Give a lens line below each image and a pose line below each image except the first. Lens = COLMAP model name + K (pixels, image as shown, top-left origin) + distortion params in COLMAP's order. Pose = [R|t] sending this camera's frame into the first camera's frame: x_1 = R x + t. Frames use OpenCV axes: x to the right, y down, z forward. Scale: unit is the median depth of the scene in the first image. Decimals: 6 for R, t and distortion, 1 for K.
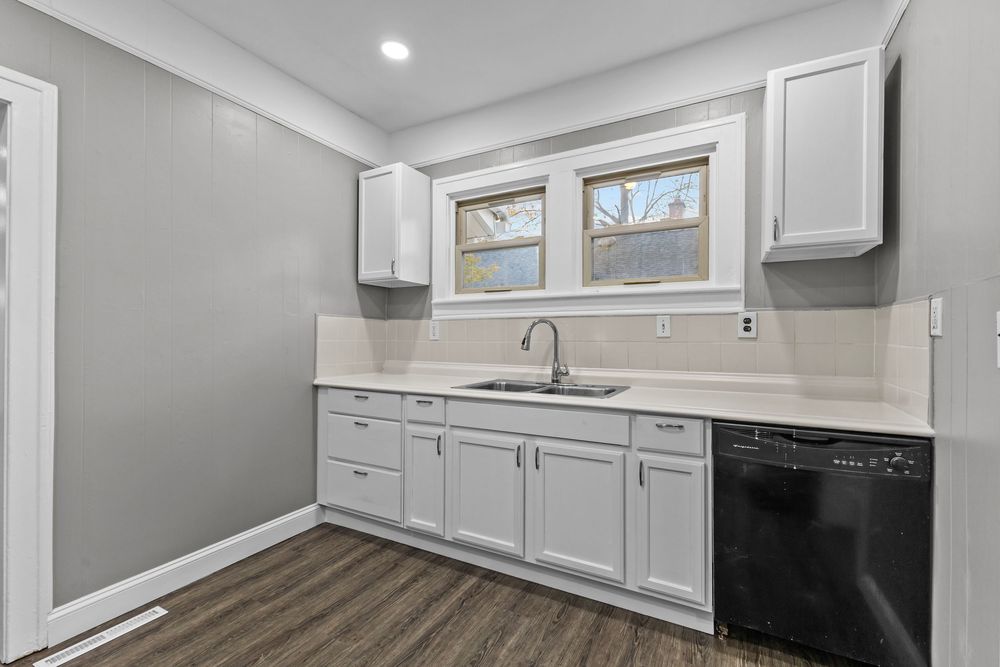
lens RADIAL K [[427.3, 0, 500.0], [0, 427.3, 333.5], [0, 0, 1]] dist [-0.000019, -0.000020]
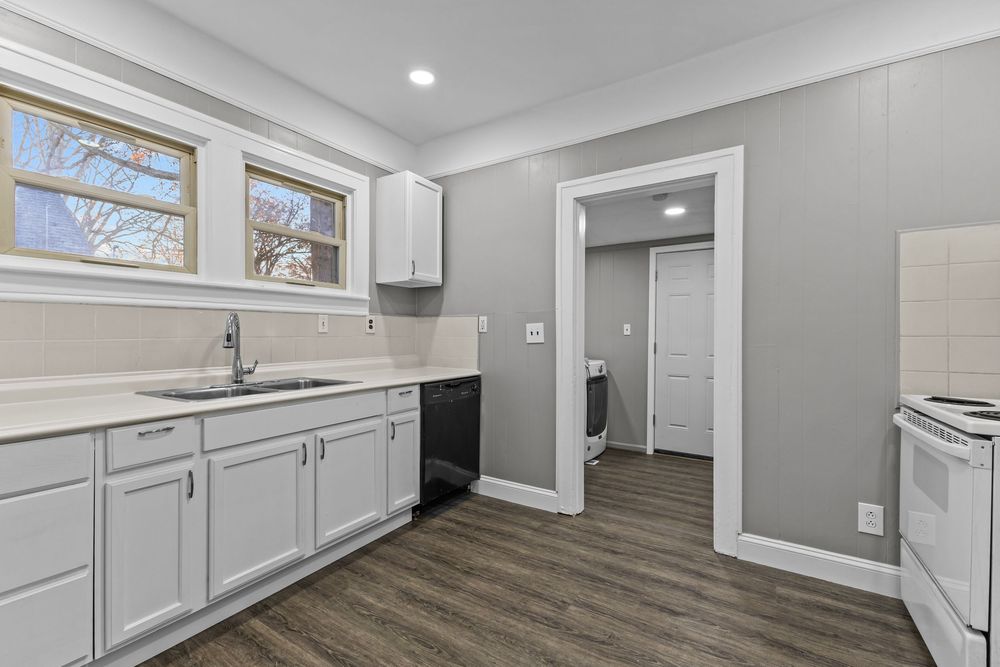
lens RADIAL K [[437.0, 0, 490.1], [0, 437.0, 335.3], [0, 0, 1]] dist [0.014098, -0.000100]
pose [[0.085286, -0.006020, 0.996338, -0.891616], [-0.007585, 0.999949, 0.006692, 0.004123], [-0.996328, -0.008128, 0.085236, 0.473566]]
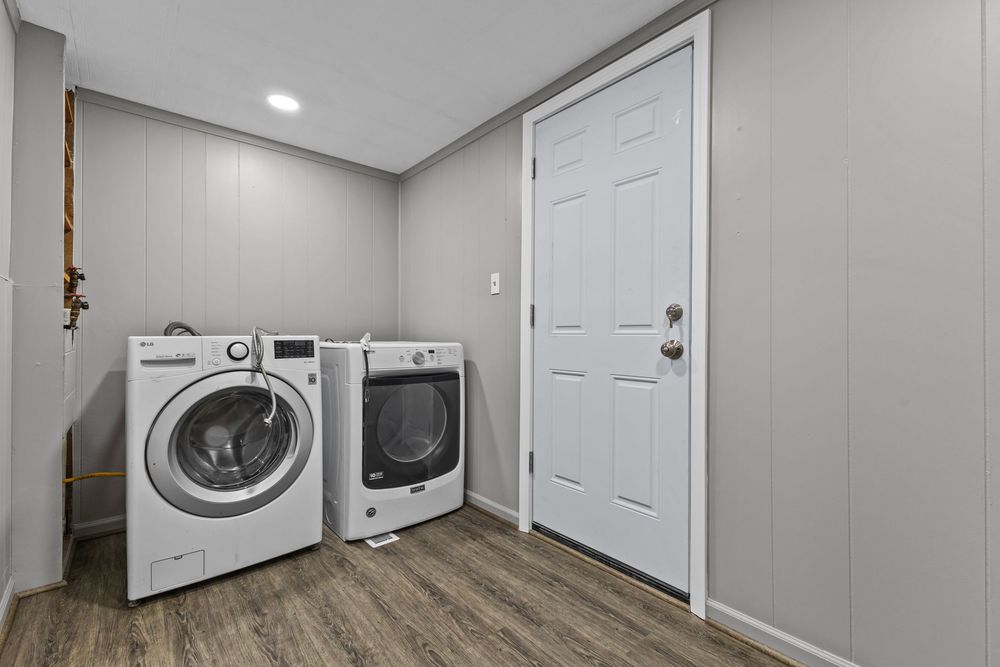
lens RADIAL K [[429.1, 0, 494.0], [0, 429.1, 336.4], [0, 0, 1]] dist [-0.010418, 0.000134]
pose [[0.354579, -0.003115, 0.935021, 0.305224], [-0.003238, 0.999984, 0.004560, 0.117923], [-0.935021, -0.004645, 0.354563, -0.415758]]
